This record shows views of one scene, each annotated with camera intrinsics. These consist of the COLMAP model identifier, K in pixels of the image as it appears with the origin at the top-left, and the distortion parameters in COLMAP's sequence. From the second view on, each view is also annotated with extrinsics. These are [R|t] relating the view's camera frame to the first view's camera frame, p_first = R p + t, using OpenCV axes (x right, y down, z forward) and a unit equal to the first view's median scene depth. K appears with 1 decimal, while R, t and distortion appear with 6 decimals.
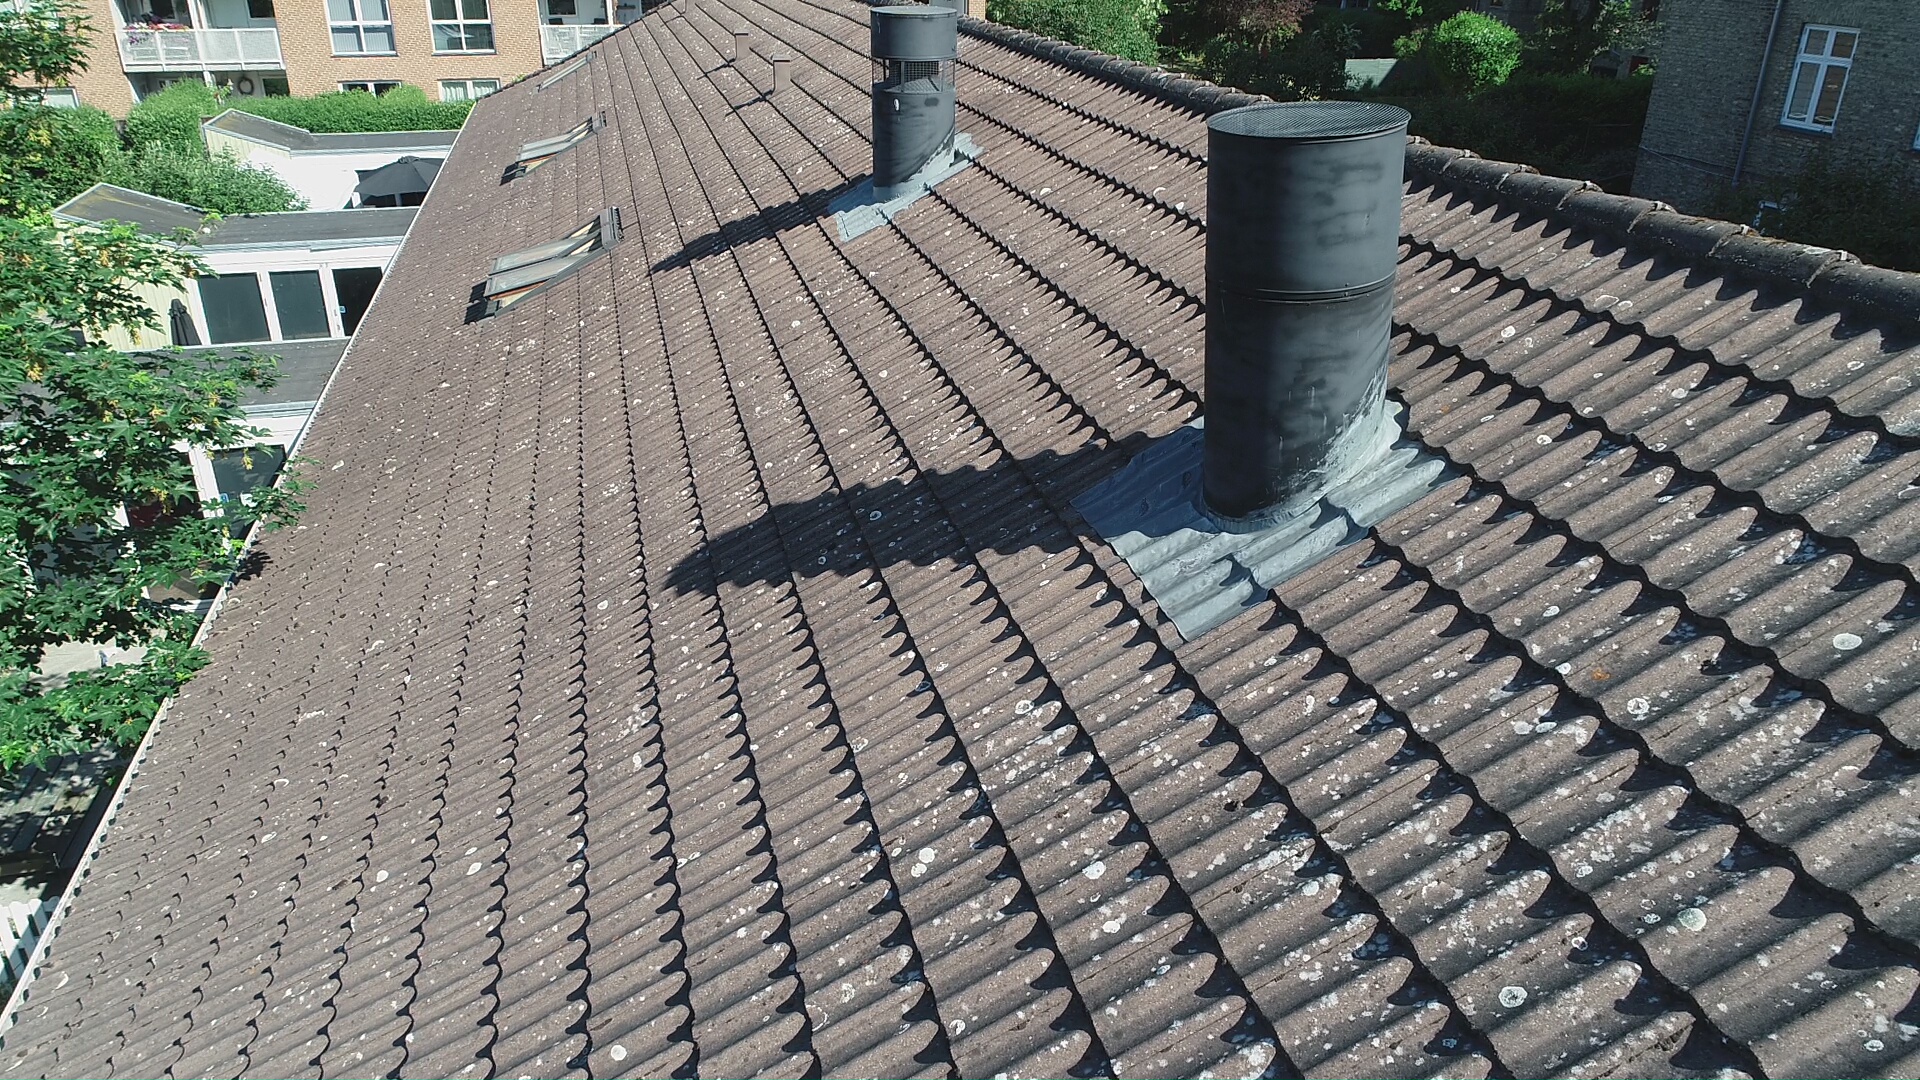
lens RADIAL K [[1343.6, 0, 967.5], [0, 1343.6, 534.6], [0, 0, 1]] dist [-0.001377, 0.002911]
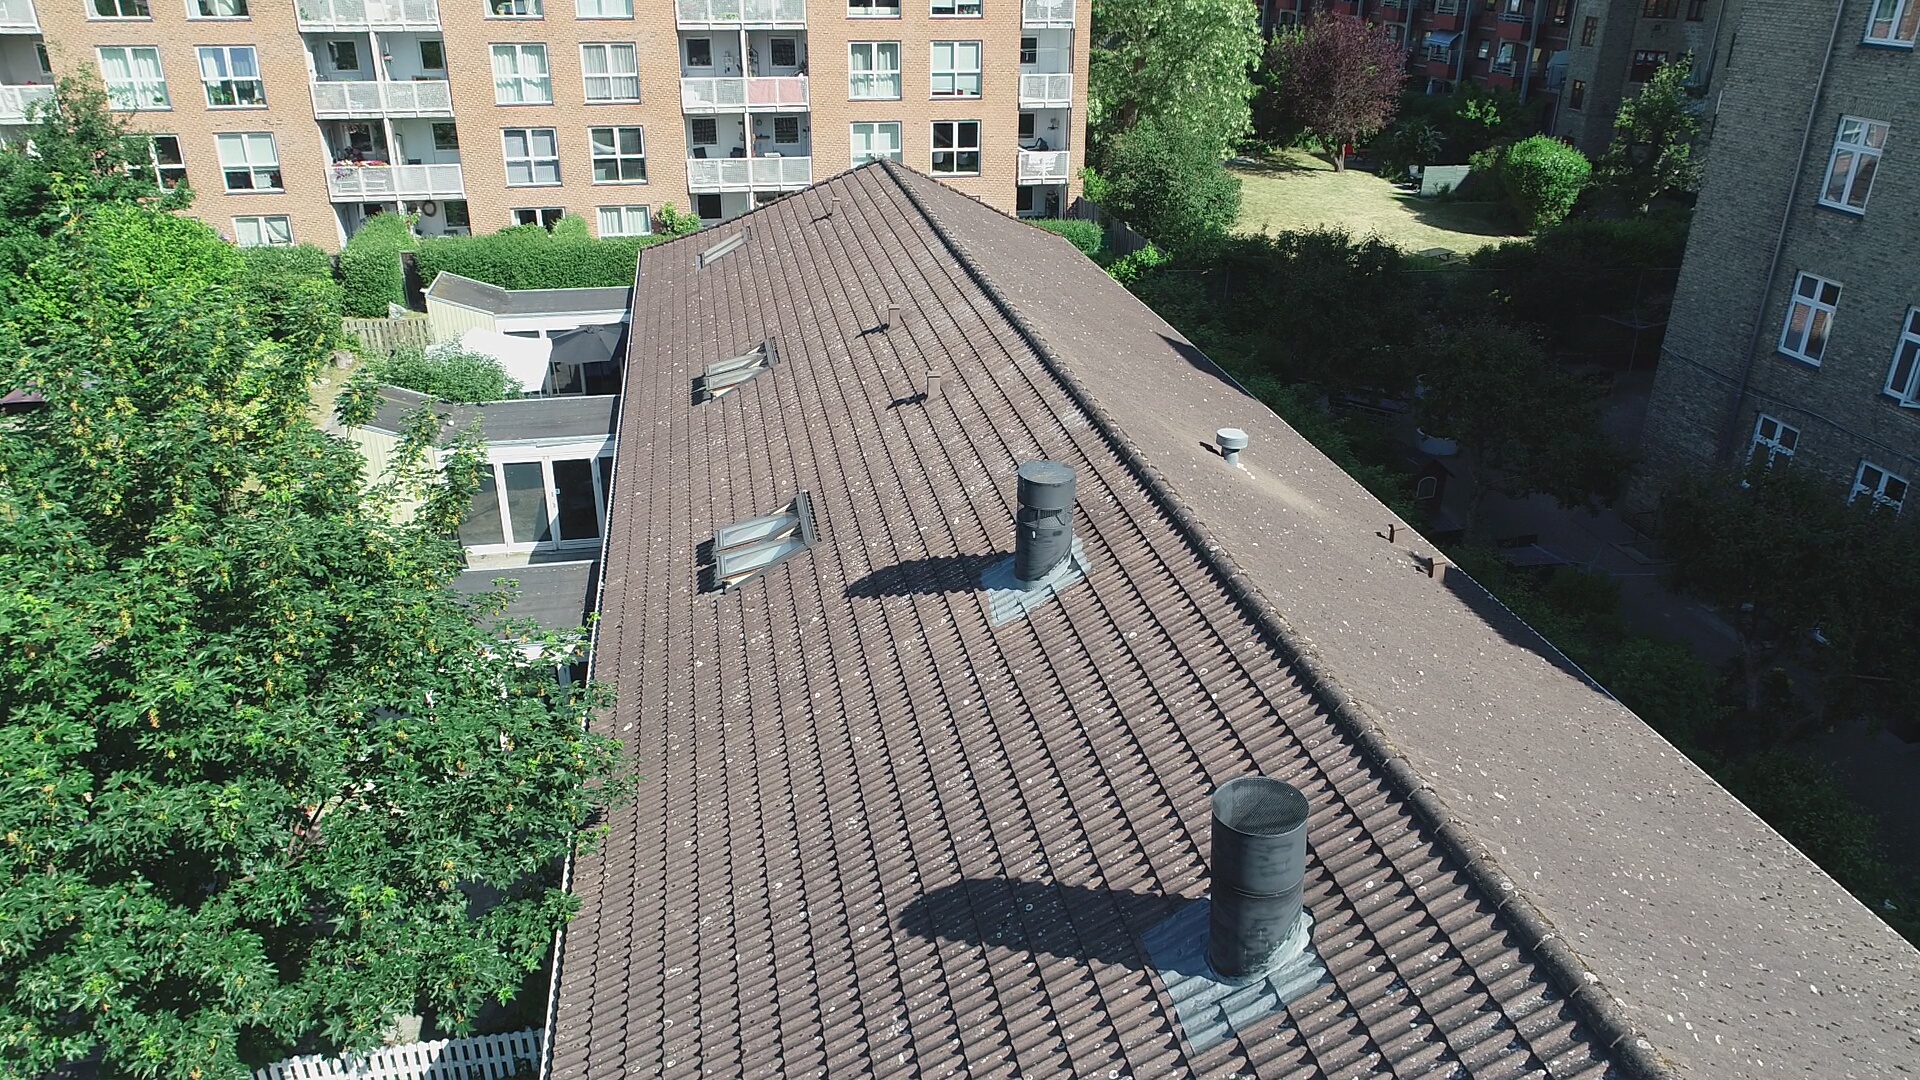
lens RADIAL K [[1343.6, 0, 967.5], [0, 1343.6, 534.6], [0, 0, 1]] dist [-0.001377, 0.002911]
pose [[0.997785, 0.028596, -0.060065, -0.015870], [-0.028886, 0.999575, -0.003957, -0.135266], [0.059927, 0.005683, 0.998187, -0.208377]]
